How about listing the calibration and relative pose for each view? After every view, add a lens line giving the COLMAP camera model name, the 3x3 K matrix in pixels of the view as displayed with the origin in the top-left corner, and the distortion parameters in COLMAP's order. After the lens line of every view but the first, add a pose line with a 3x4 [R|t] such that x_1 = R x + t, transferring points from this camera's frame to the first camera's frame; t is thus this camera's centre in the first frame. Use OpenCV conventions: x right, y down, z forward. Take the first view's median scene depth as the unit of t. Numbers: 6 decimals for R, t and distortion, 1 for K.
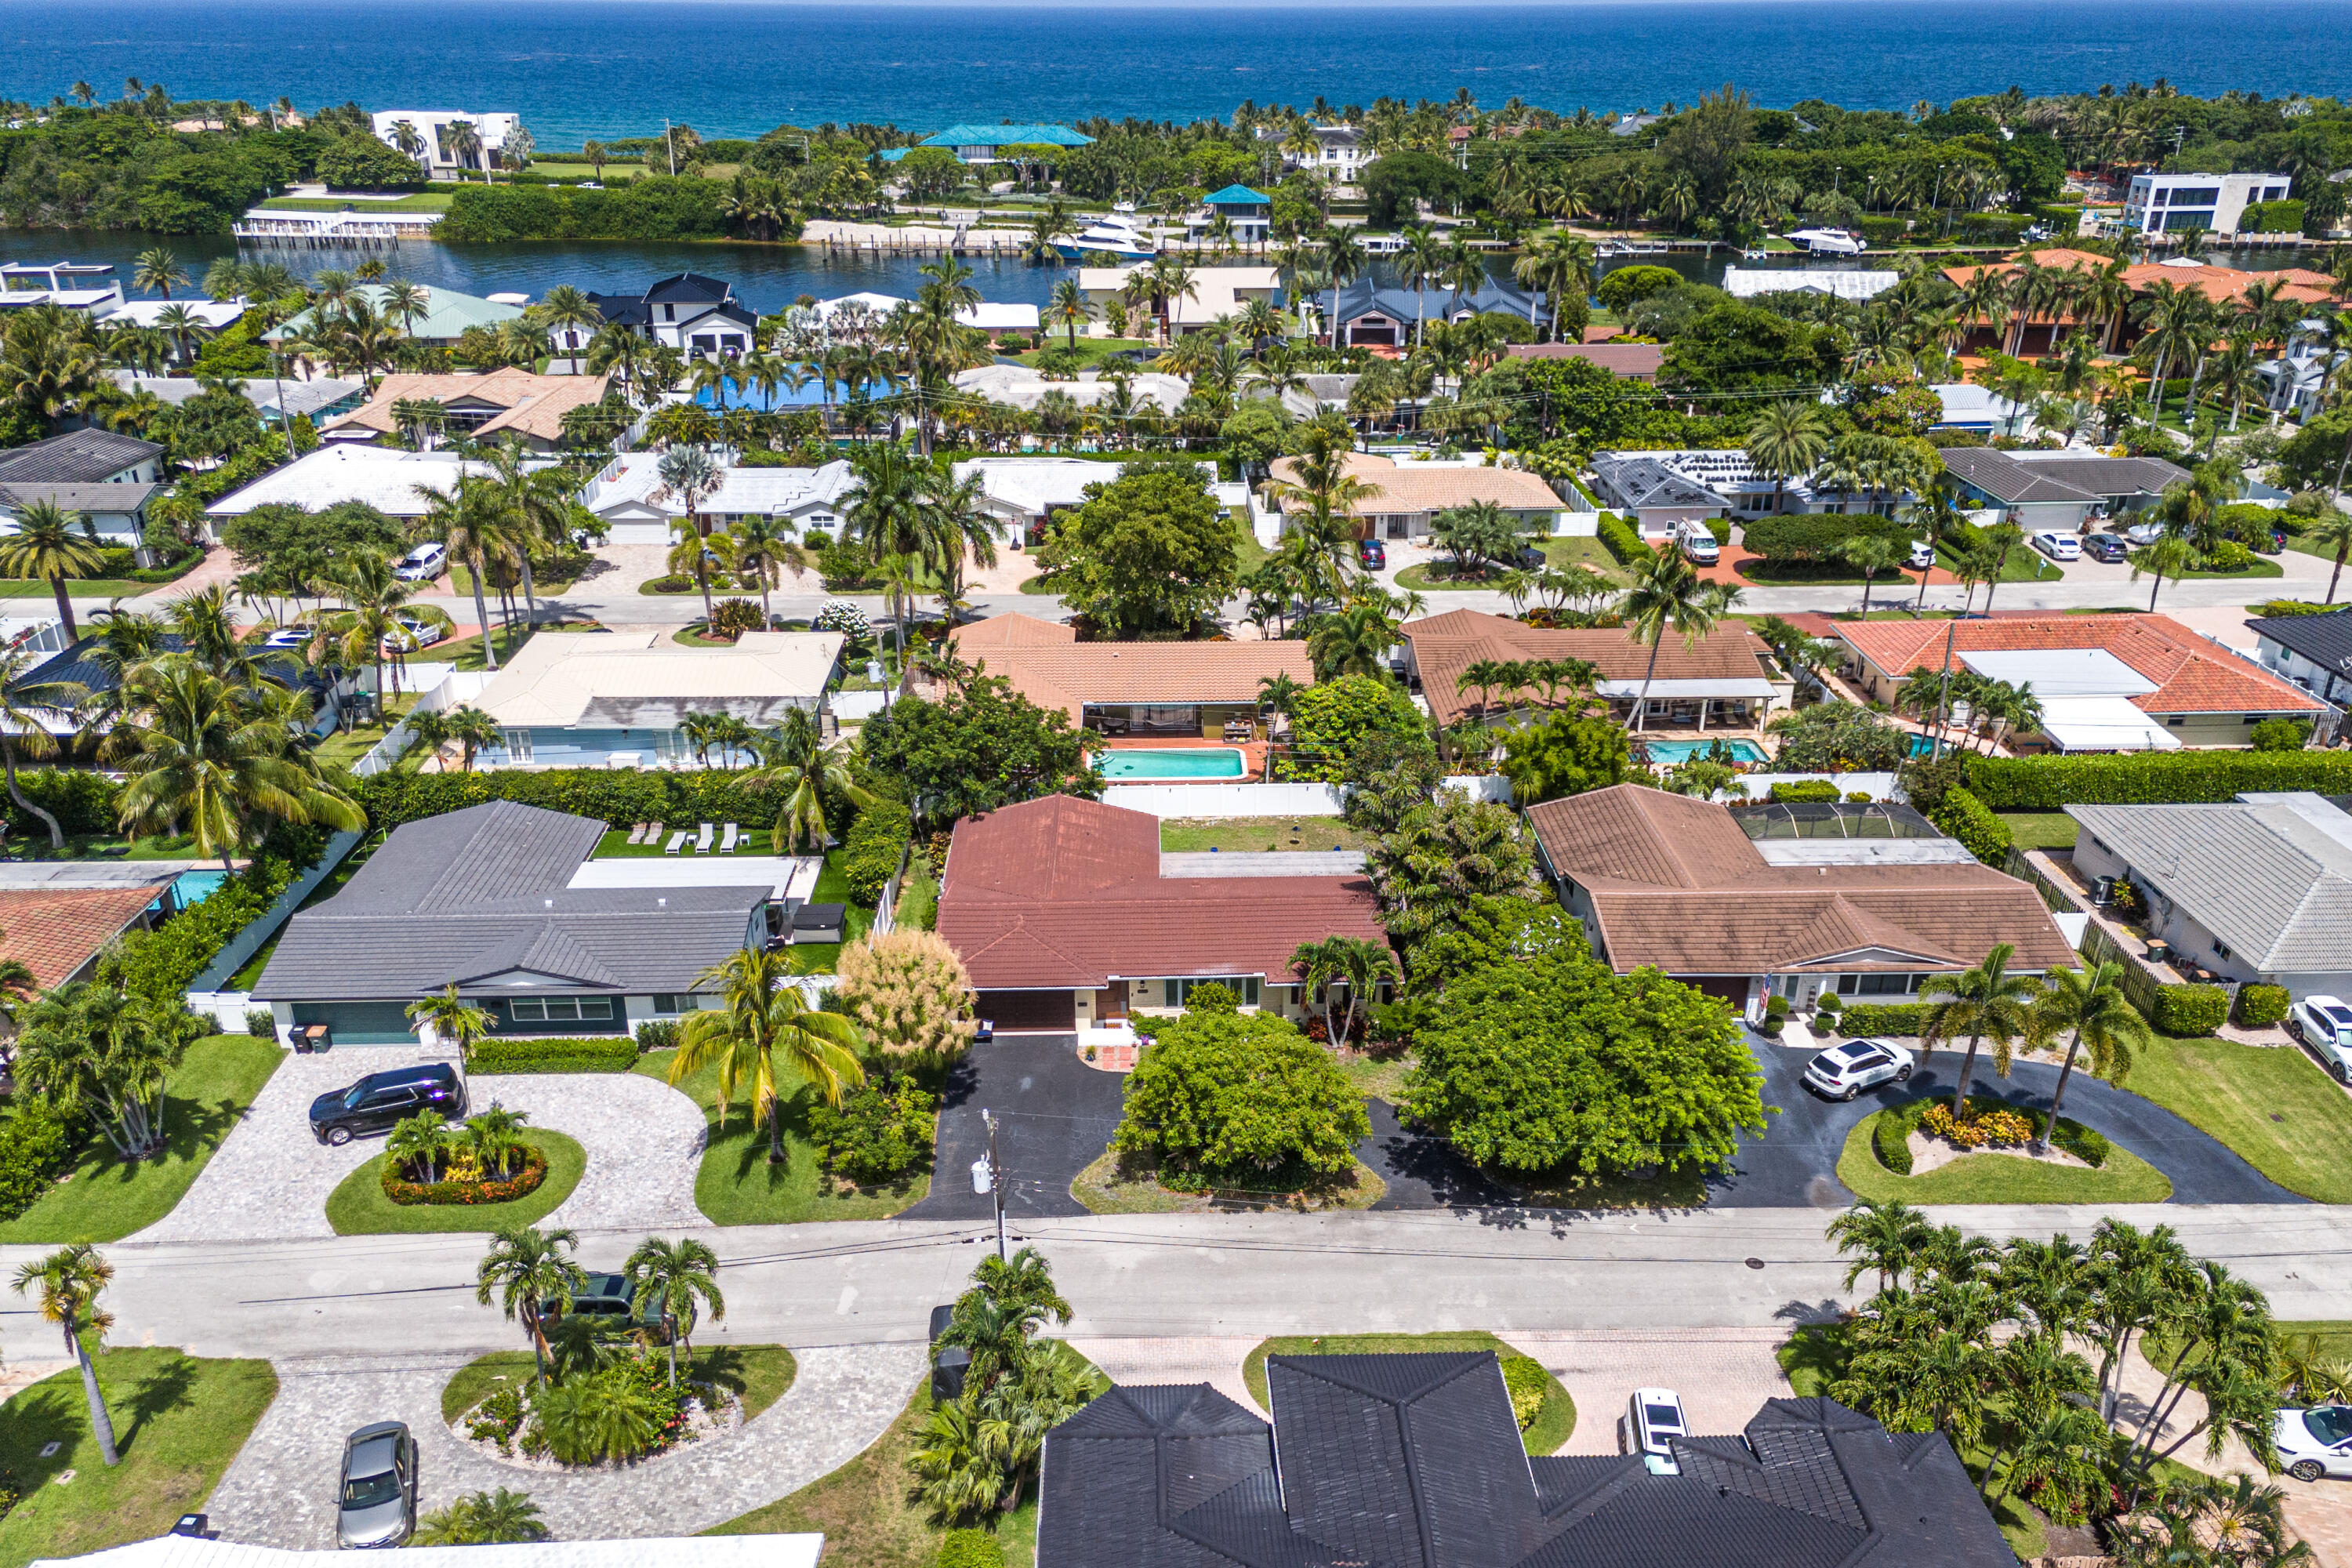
lens RADIAL K [[1806.4, 0, 1202.8], [0, 1806.4, 910.7], [0, 0, 1]] dist [0.067566, -0.037262]
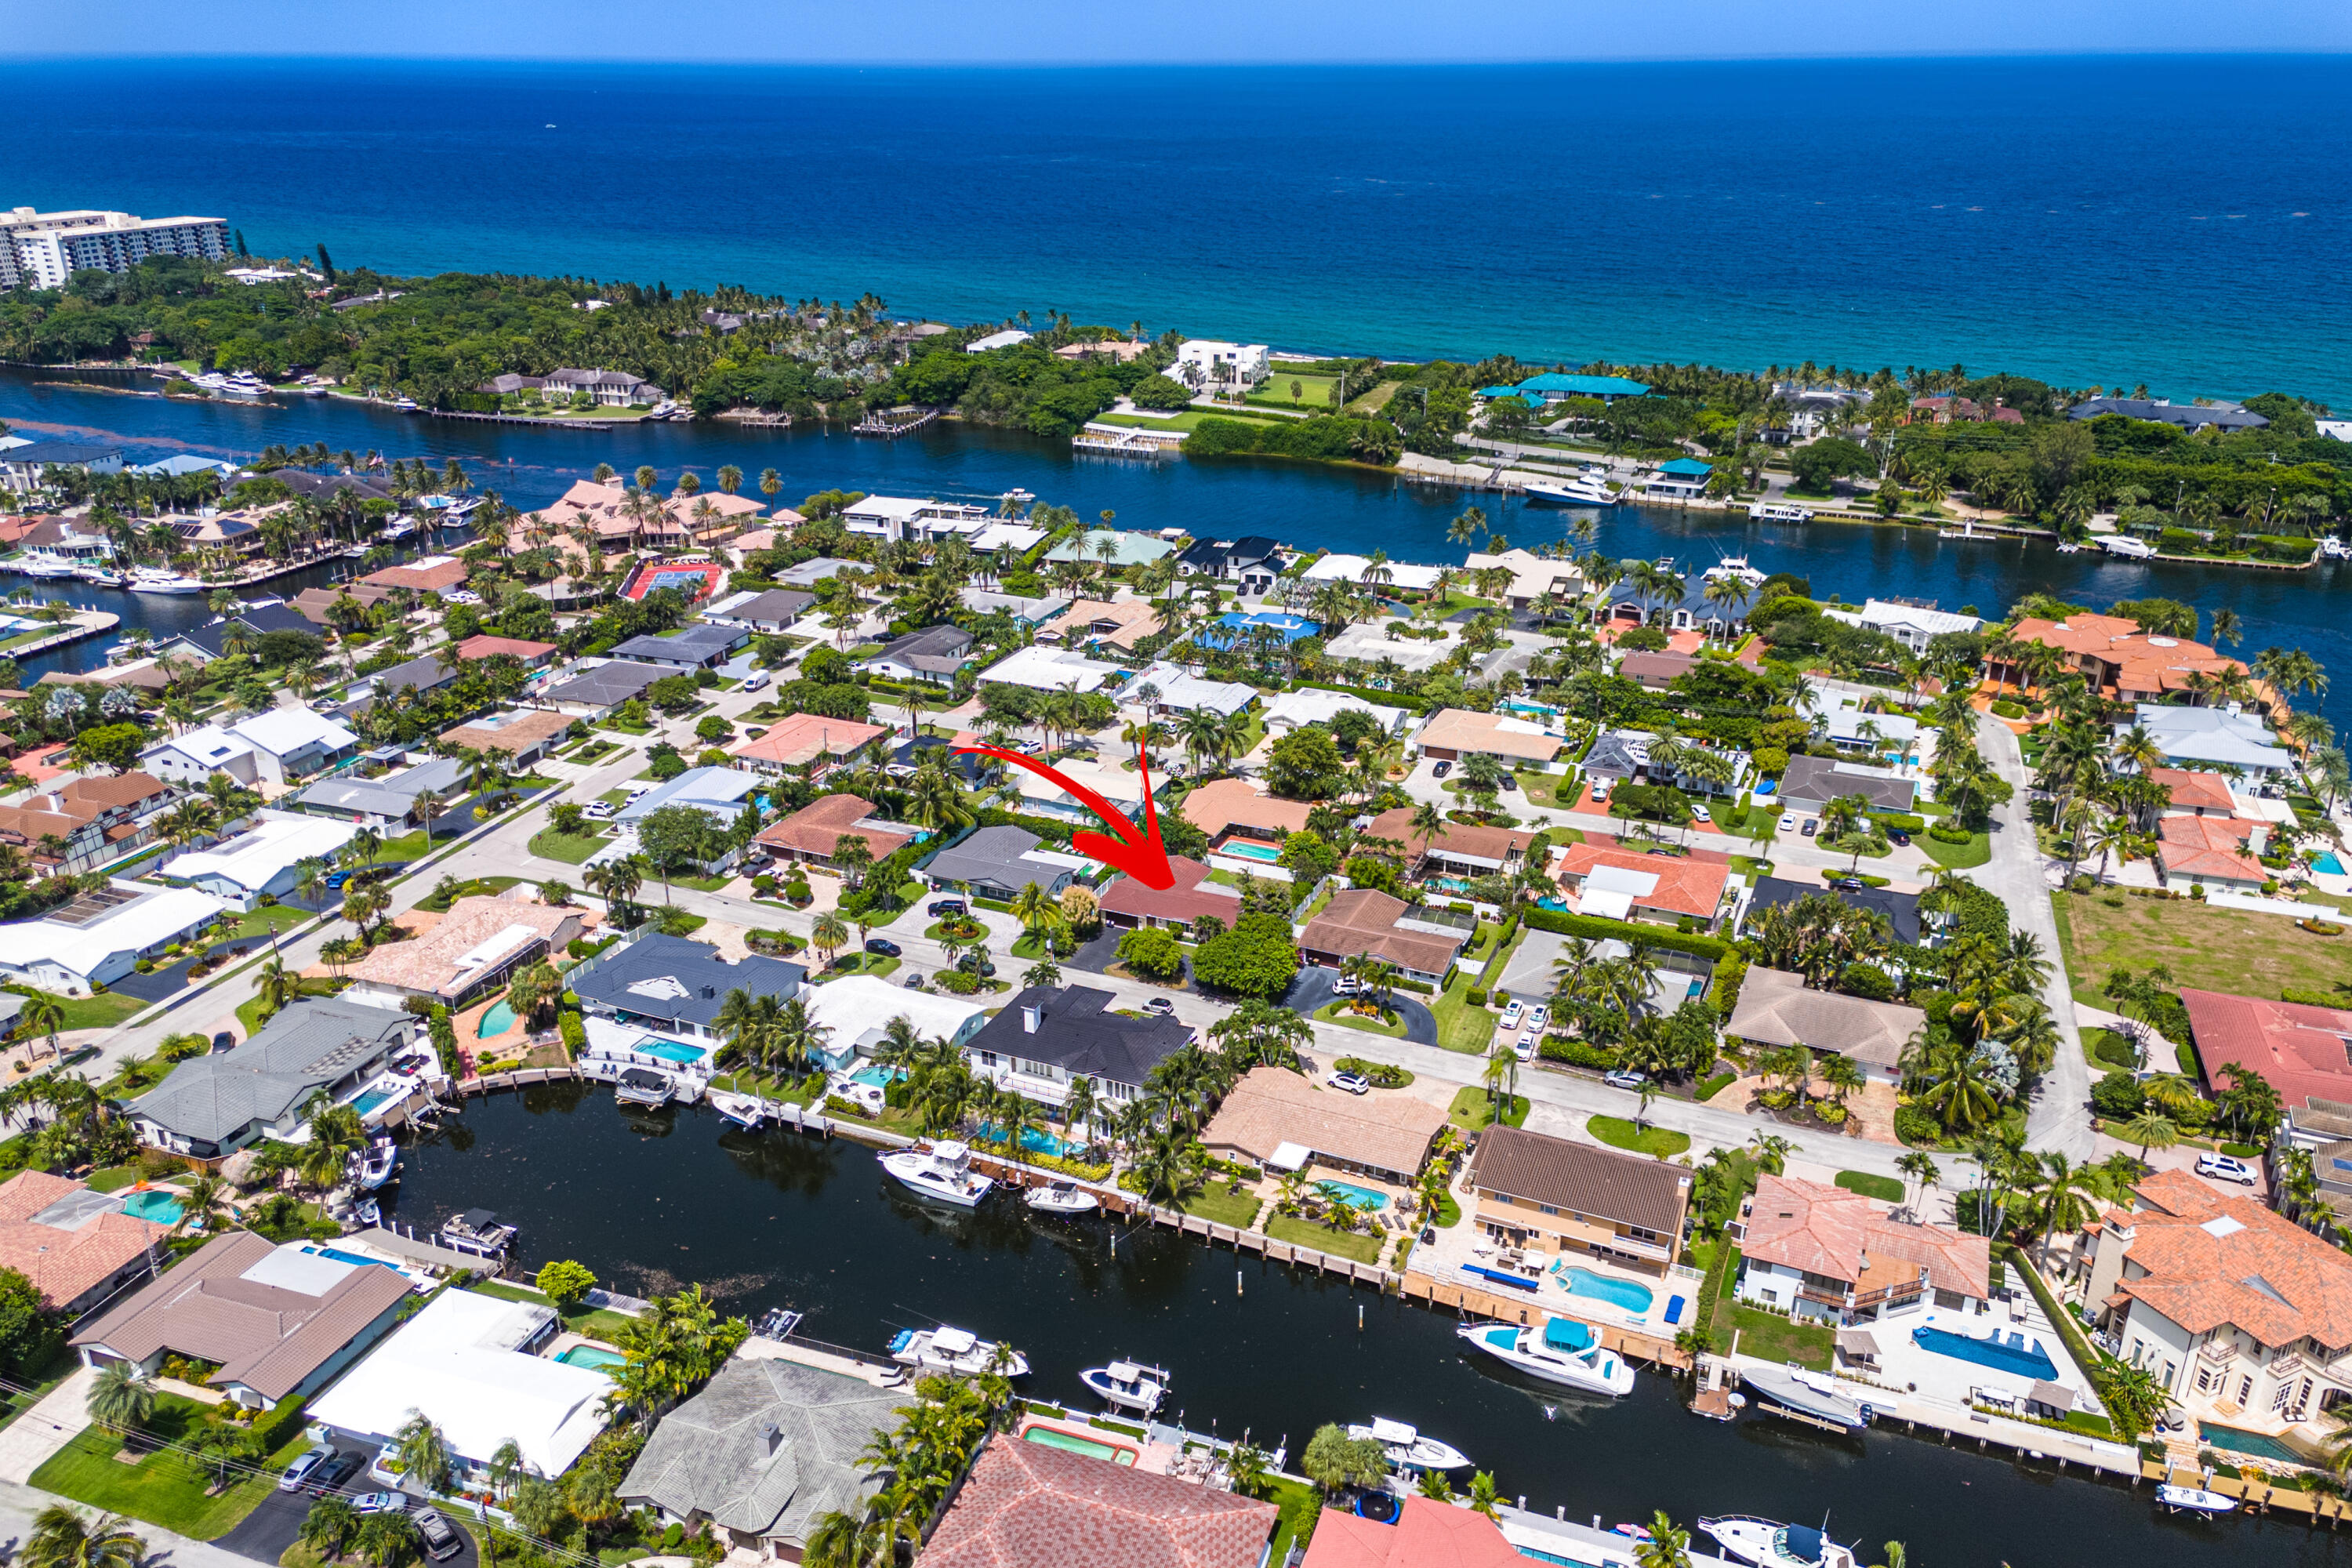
lens RADIAL K [[1747.8, 0, 1175.8], [0, 1747.8, 843.0], [0, 0, 1]] dist [0.052780, -0.013147]
pose [[0.899739, 0.173223, -0.400580, 0.933550], [-0.191719, 0.981430, -0.006219, -0.060239], [0.392064, 0.082394, 0.916241, -1.407270]]
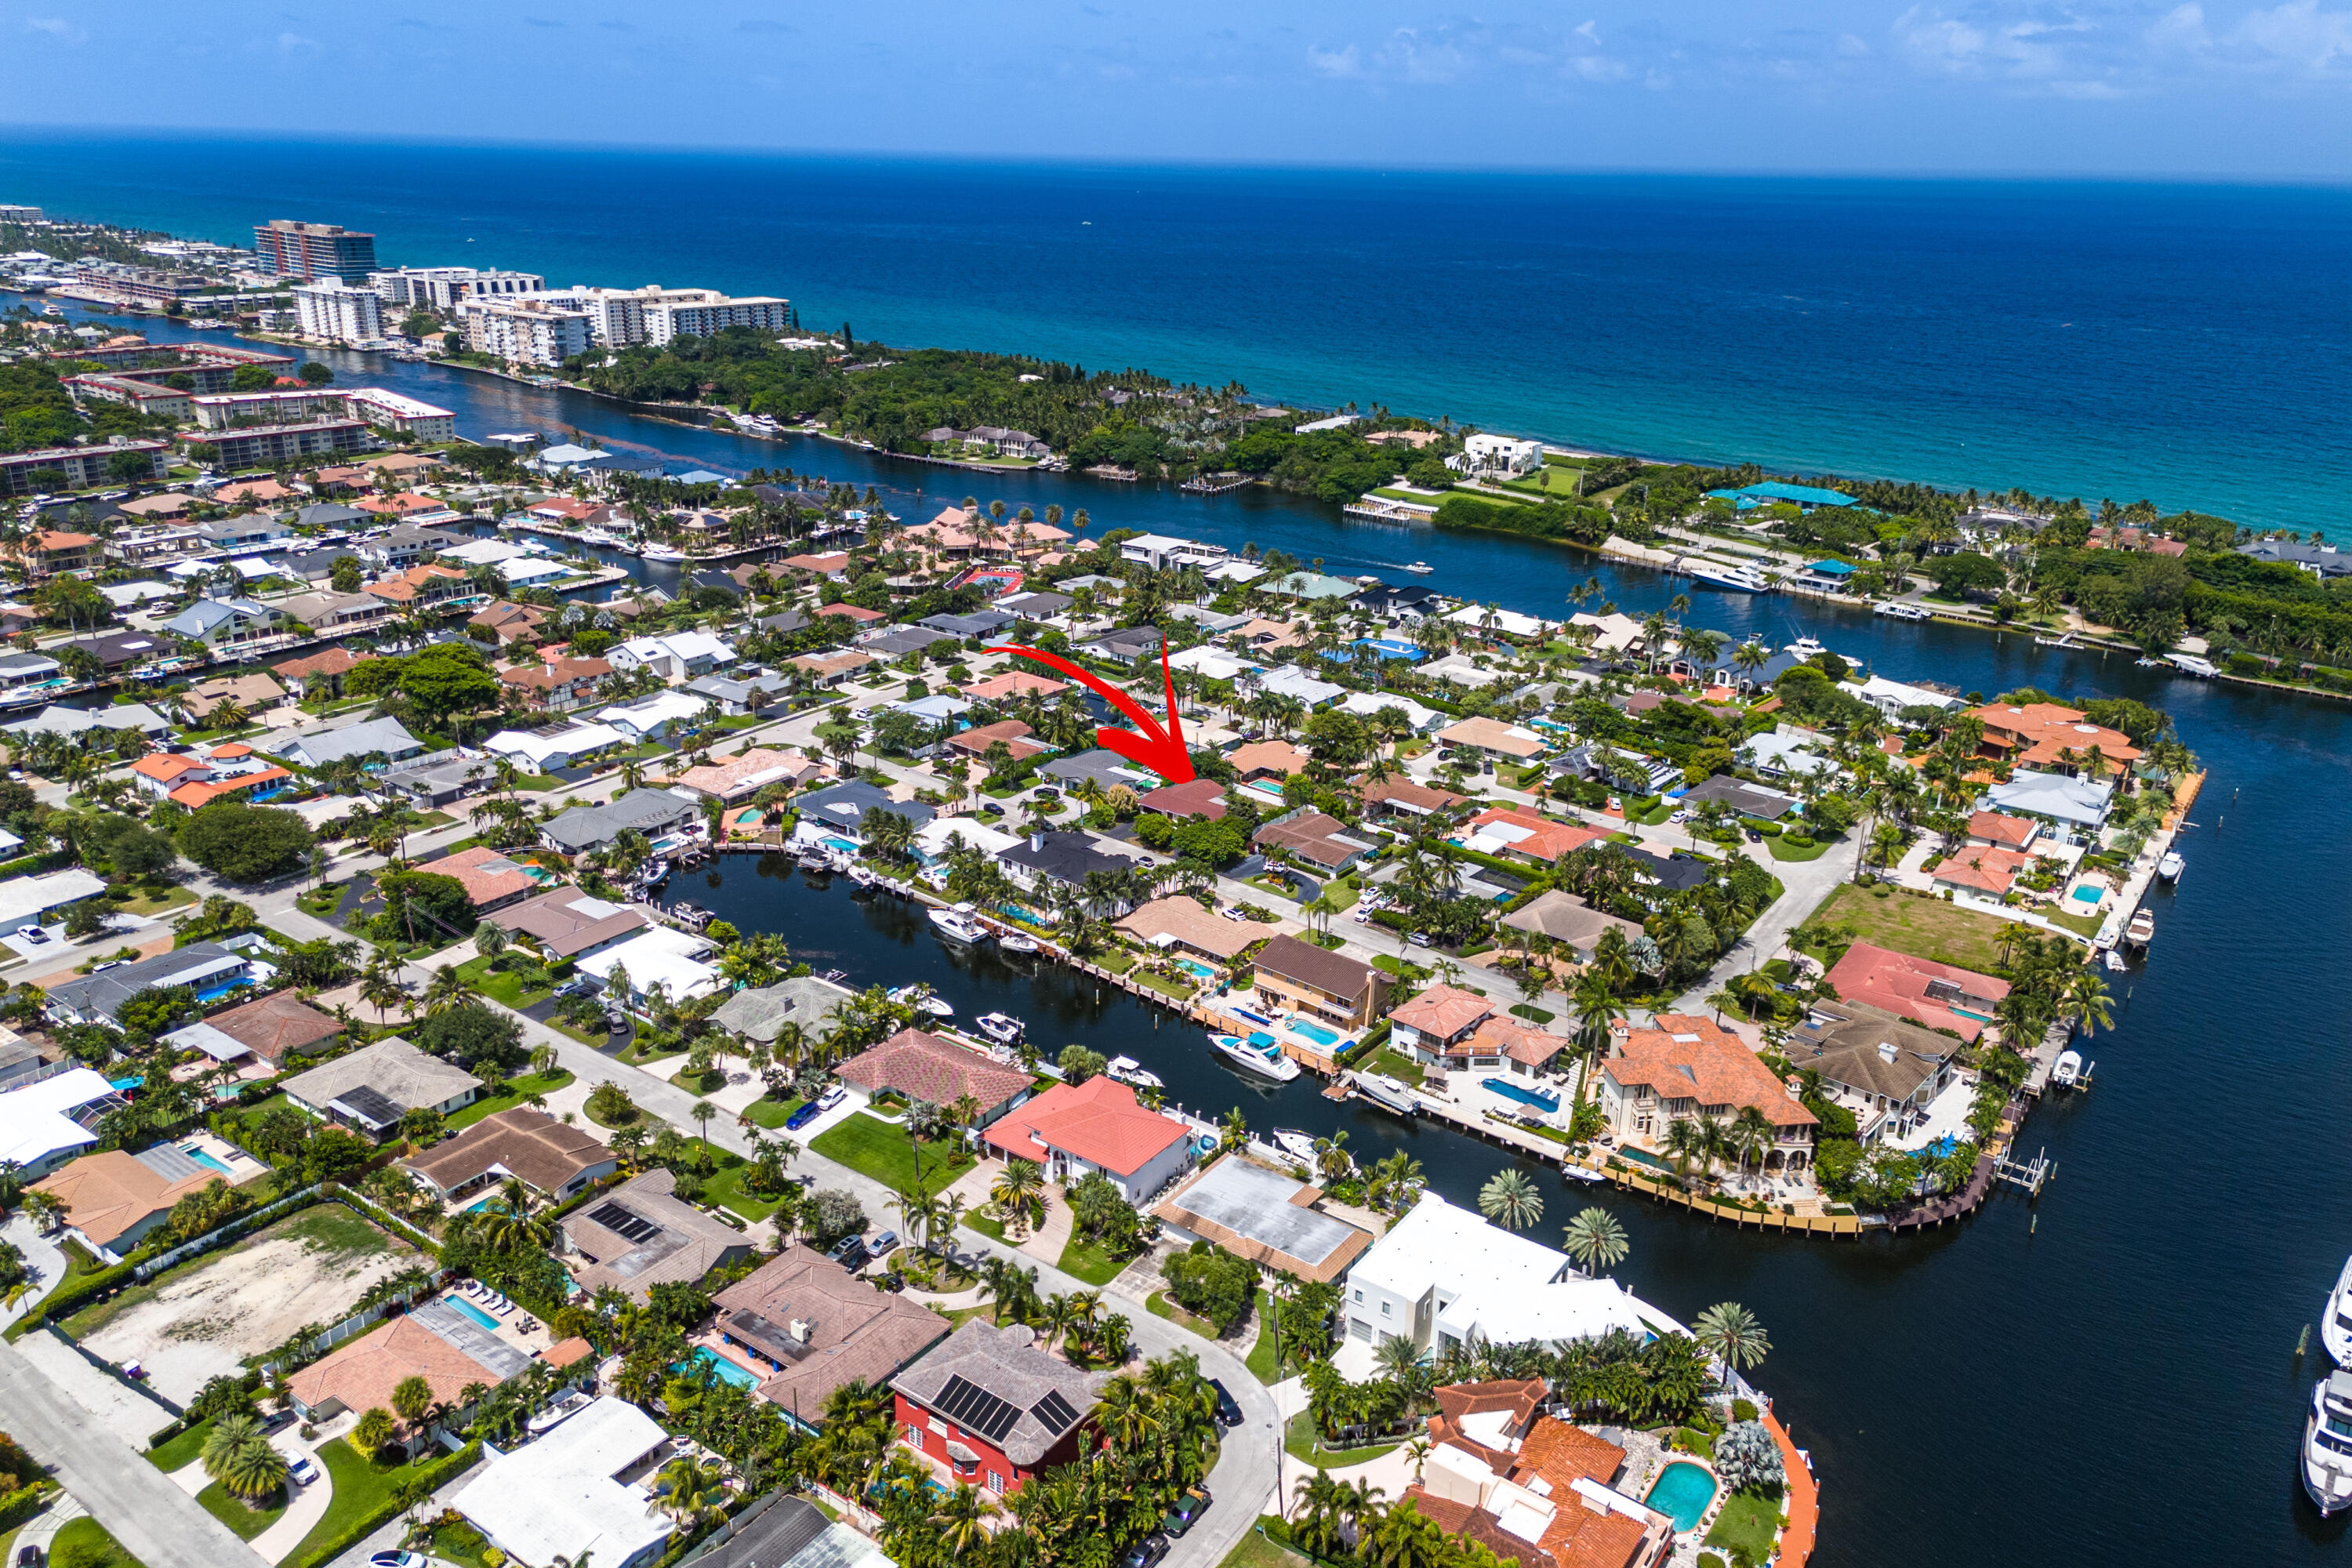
lens RADIAL K [[1666.7, 0, 1176.0], [0, 1666.7, 784.0], [0, 0, 1]] dist [0.048575, -0.005926]
pose [[0.746097, 0.245244, -0.619027, 2.034456], [-0.316821, 0.948466, -0.006096, -0.006992], [0.585631, 0.200670, 0.785346, -1.859579]]
